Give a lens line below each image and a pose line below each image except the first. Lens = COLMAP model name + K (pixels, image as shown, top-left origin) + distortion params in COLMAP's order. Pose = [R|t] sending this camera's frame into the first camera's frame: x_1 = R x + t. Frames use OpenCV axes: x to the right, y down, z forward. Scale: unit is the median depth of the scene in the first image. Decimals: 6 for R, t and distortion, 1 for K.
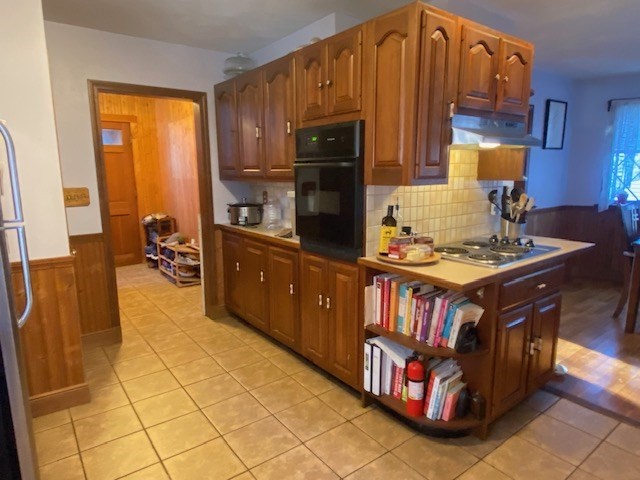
lens RADIAL K [[406.2, 0, 324.0], [0, 406.2, 243.8], [0, 0, 1]] dist [0.049276, -0.050269]
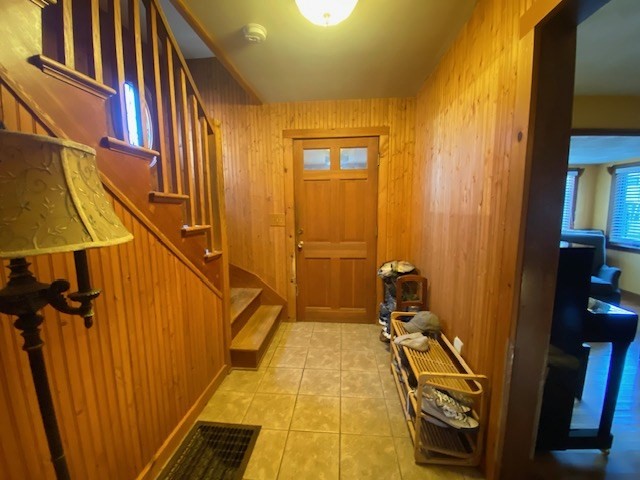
lens RADIAL K [[264.1, 0, 313.7], [0, 264.1, 243.2], [0, 0, 1]] dist [-0.013391, -0.005873]
pose [[0.735705, 0.090975, -0.671164, -0.539342], [-0.110433, 0.993790, 0.013653, -0.233349], [0.668238, 0.064074, 0.741183, 1.398389]]
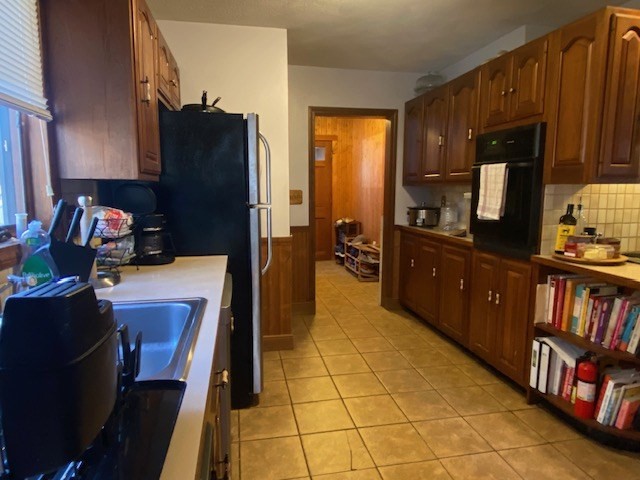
lens RADIAL K [[406.2, 0, 320.7], [0, 406.2, 243.2], [0, 0, 1]] dist [0.049276, -0.050269]
pose [[0.903981, 0.065870, -0.422468, 0.036875], [-0.082530, 0.996362, -0.021244, 0.067559], [0.419532, 0.054070, 0.906129, -0.159749]]
